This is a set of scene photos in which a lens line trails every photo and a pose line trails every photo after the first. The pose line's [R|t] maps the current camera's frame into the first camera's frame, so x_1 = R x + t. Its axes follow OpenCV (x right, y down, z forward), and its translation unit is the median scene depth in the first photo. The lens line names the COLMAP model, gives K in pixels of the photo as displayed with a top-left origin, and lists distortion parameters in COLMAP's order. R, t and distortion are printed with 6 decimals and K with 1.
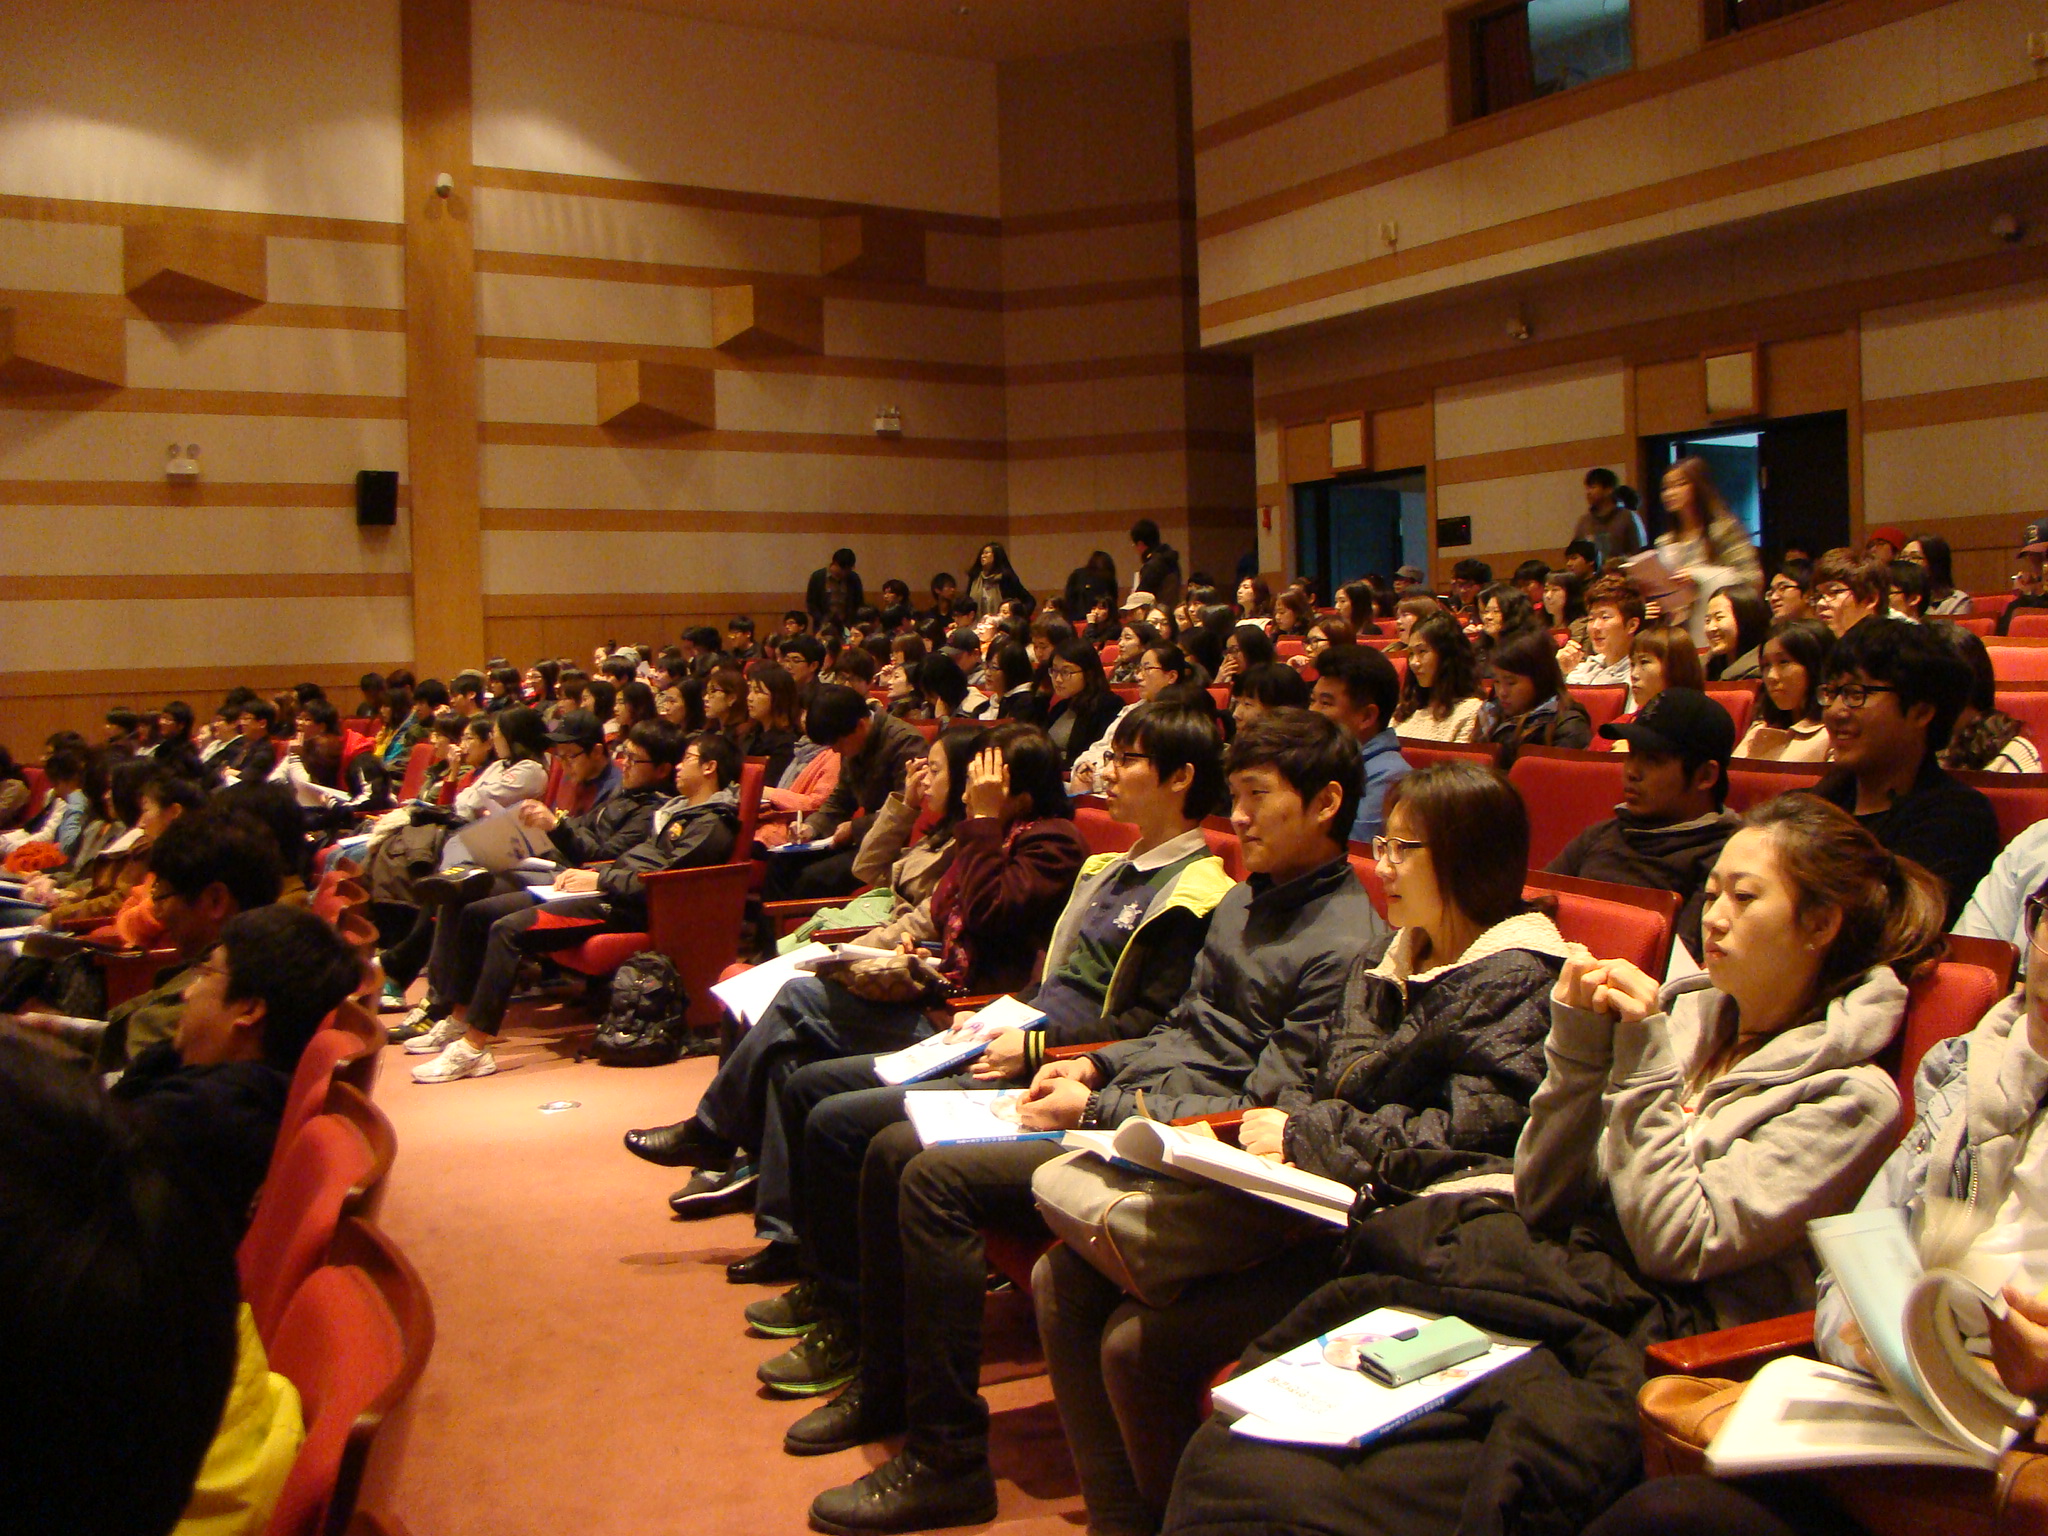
lens RADIAL K [[1918.8, 0, 1024.0], [0, 1918.8, 768.0], [0, 0, 1]] dist [-0.192501, 0.152771]
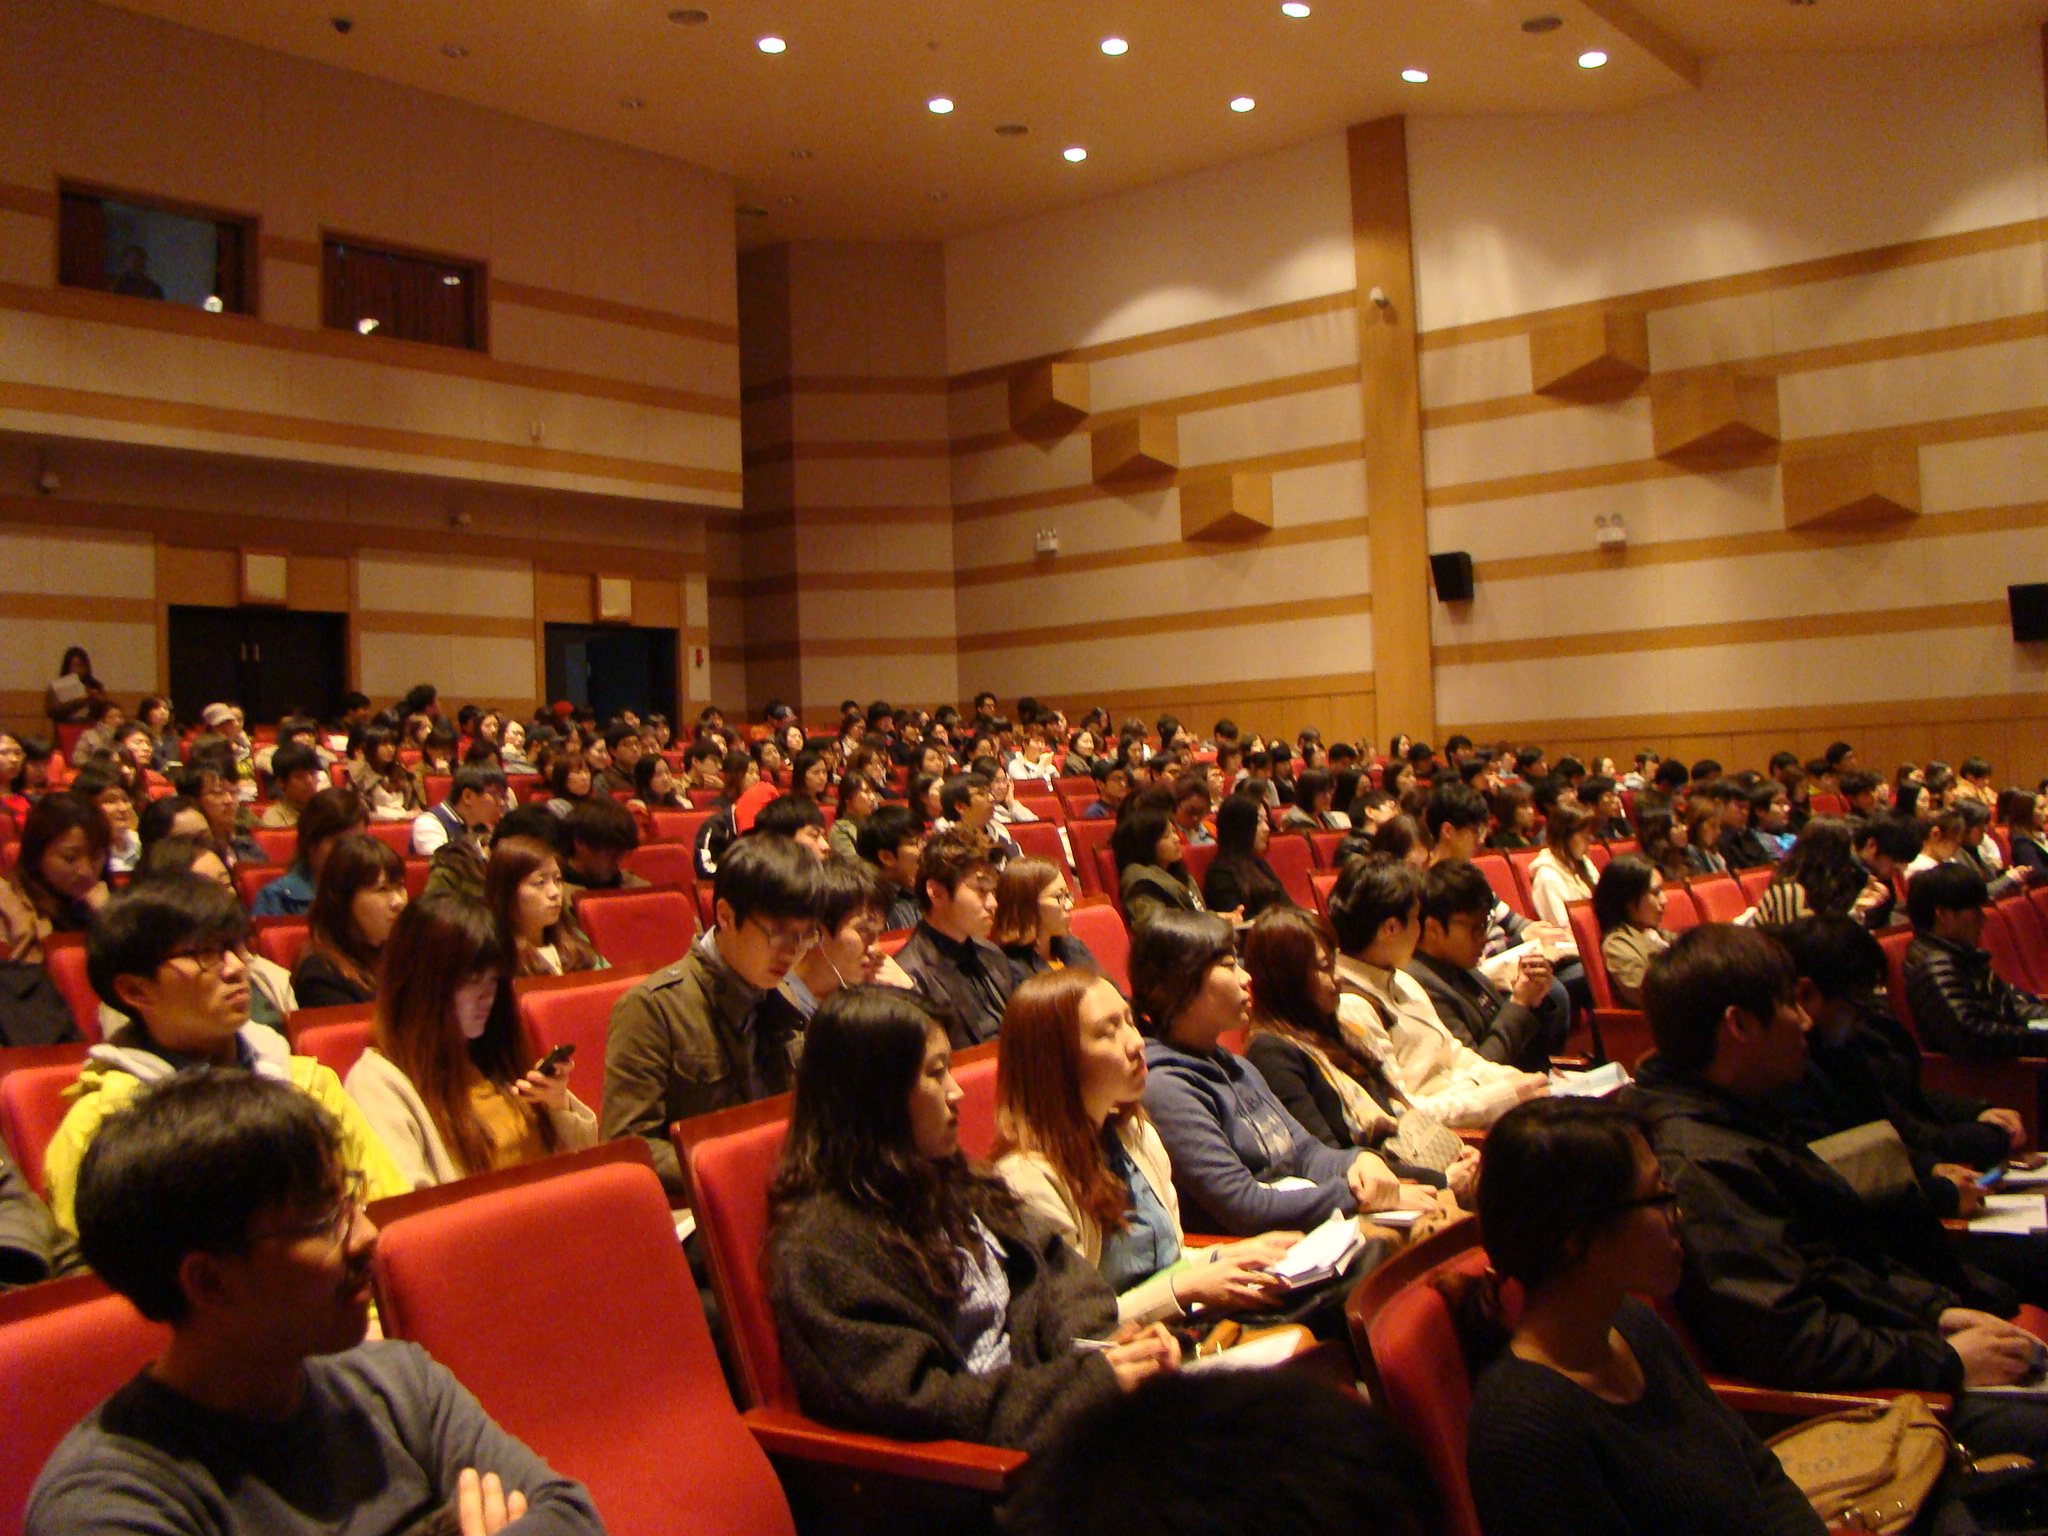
lens RADIAL K [[1918.8, 0, 1024.0], [0, 1918.8, 768.0], [0, 0, 1]] dist [-0.192501, 0.152771]
pose [[-0.312164, 0.046686, 0.948880, -0.748220], [0.089847, 0.995766, -0.019435, -0.001790], [-0.945770, 0.079187, -0.315037, 0.684674]]
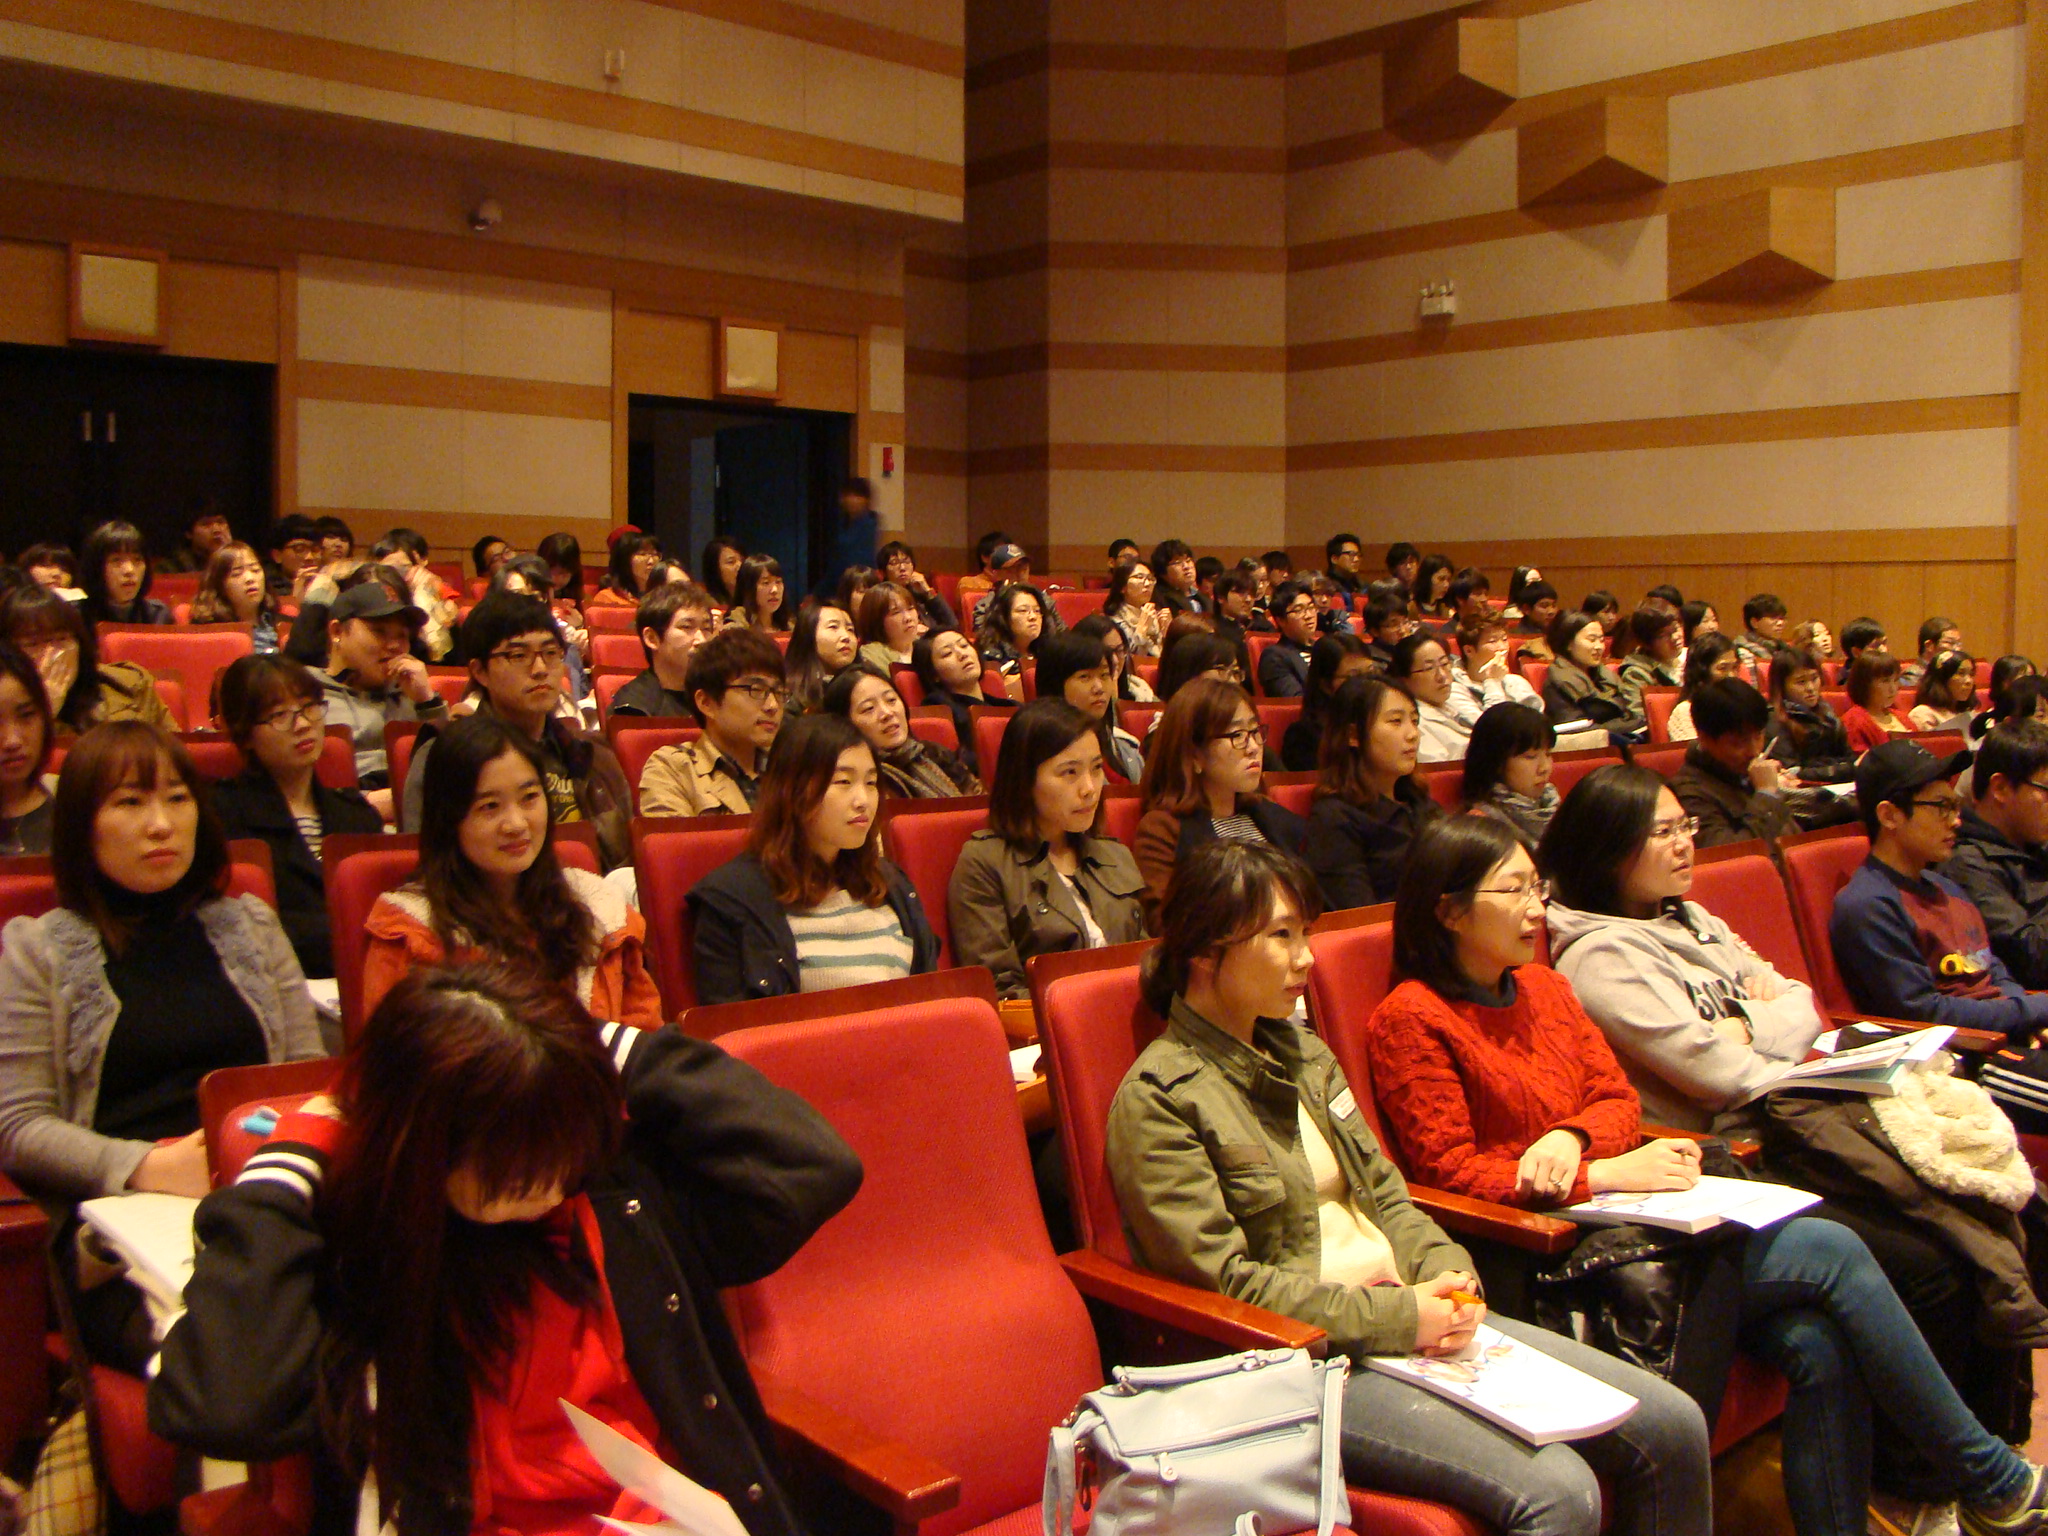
lens RADIAL K [[1918.8, 0, 1024.0], [0, 1918.8, 768.0], [0, 0, 1]] dist [-0.192501, 0.152771]
pose [[-0.188257, -0.046062, 0.981039, -0.309331], [0.049766, 0.997169, 0.056369, -0.031262], [-0.980858, 0.059434, -0.185431, 0.589515]]
